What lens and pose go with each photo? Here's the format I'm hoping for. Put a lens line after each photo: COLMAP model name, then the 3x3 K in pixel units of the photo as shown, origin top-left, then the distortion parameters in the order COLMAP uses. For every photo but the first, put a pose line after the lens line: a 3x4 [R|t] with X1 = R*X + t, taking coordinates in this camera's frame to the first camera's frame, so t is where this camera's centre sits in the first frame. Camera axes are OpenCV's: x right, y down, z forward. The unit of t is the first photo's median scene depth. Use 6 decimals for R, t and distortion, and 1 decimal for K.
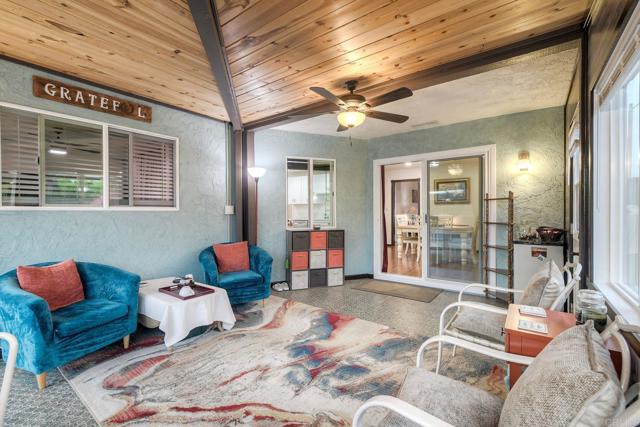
lens RADIAL K [[285.8, 0, 320.0], [0, 285.8, 213.5], [0, 0, 1]] dist [0.002406, 0.000522]
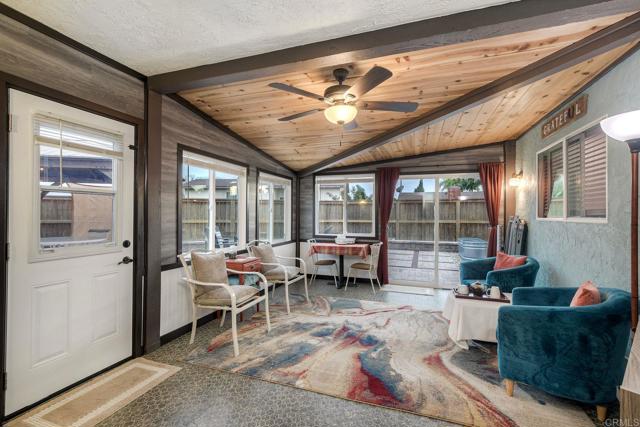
lens RADIAL K [[285.8, 0, 320.0], [0, 285.8, 213.5], [0, 0, 1]] dist [0.002406, 0.000522]
pose [[-0.954253, -0.006442, -0.298931, 0.461237], [-0.006519, 0.999978, -0.000740, -0.037415], [0.298930, 0.001243, -0.954274, 1.966503]]
